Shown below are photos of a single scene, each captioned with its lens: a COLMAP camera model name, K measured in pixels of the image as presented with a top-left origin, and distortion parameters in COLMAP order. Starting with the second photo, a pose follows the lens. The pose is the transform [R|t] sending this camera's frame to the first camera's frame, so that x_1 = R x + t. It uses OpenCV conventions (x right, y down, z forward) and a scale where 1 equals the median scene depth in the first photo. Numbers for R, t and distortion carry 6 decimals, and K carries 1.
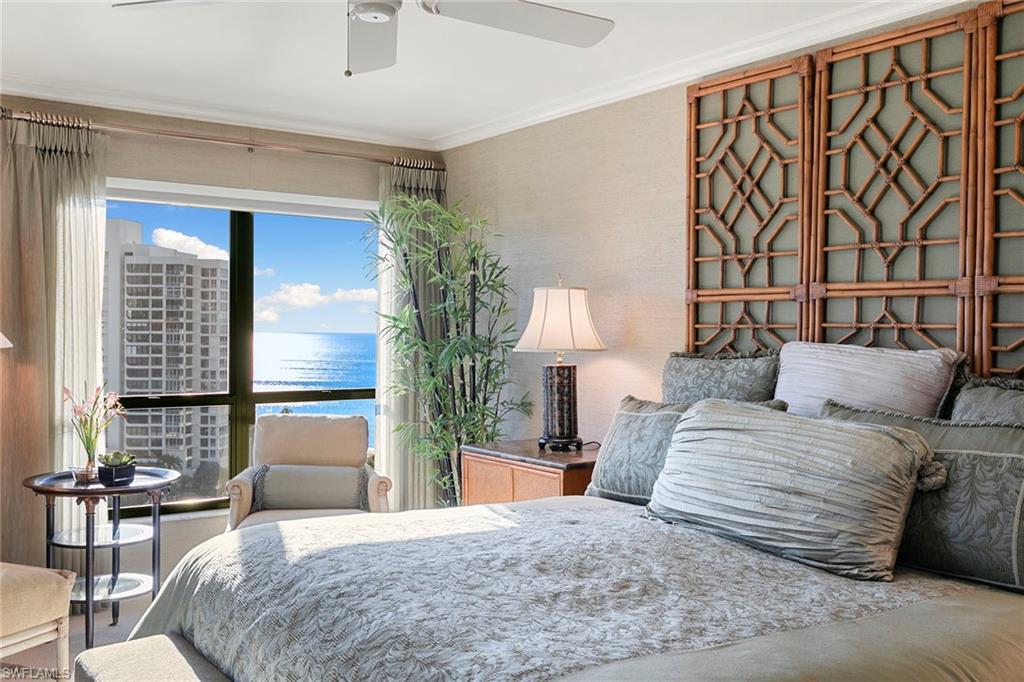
lens RADIAL K [[976.2, 0, 514.6], [0, 976.2, 335.5], [0, 0, 1]] dist [-0.000964, 0.000000]
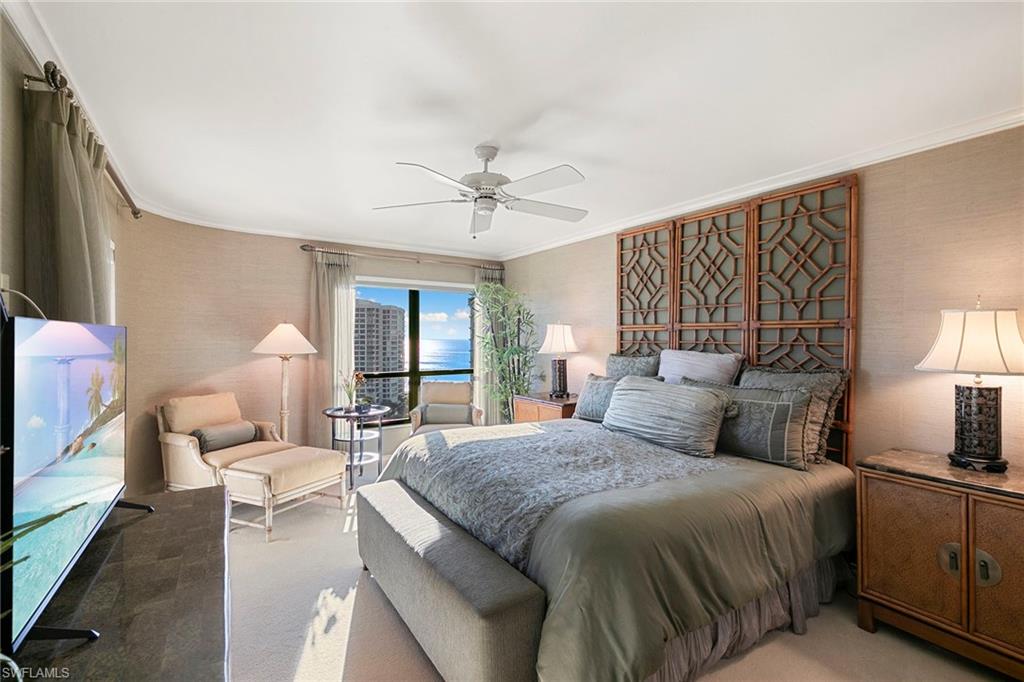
lens RADIAL K [[457.8, 0, 513.2], [0, 457.8, 338.8], [0, 0, 1]] dist [0.002777, -0.000189]
pose [[0.999473, -0.004508, -0.032145, -0.027009], [0.004402, 0.999985, -0.003353, -0.014588], [0.032159, 0.003210, 0.999478, -0.048658]]
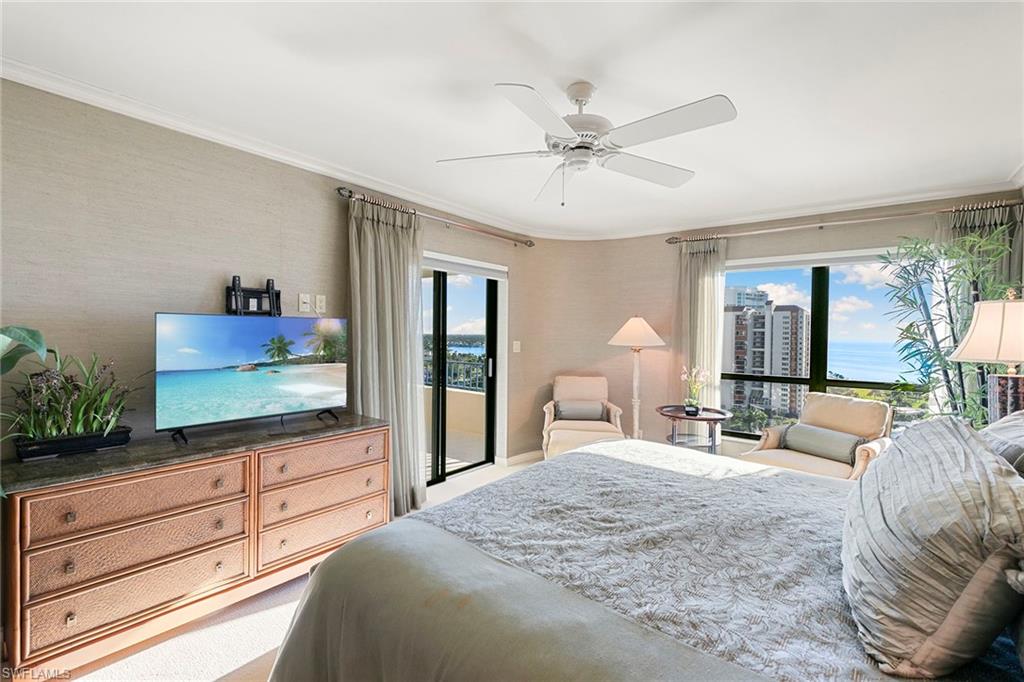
lens RADIAL K [[457.8, 0, 516.2], [0, 457.8, 340.7], [0, 0, 1]] dist [0.002777, -0.000189]
pose [[0.290424, 0.012469, -0.956817, 0.407784], [-0.015946, 0.999839, 0.008189, -0.002883], [0.956765, 0.012879, 0.290576, 0.396221]]
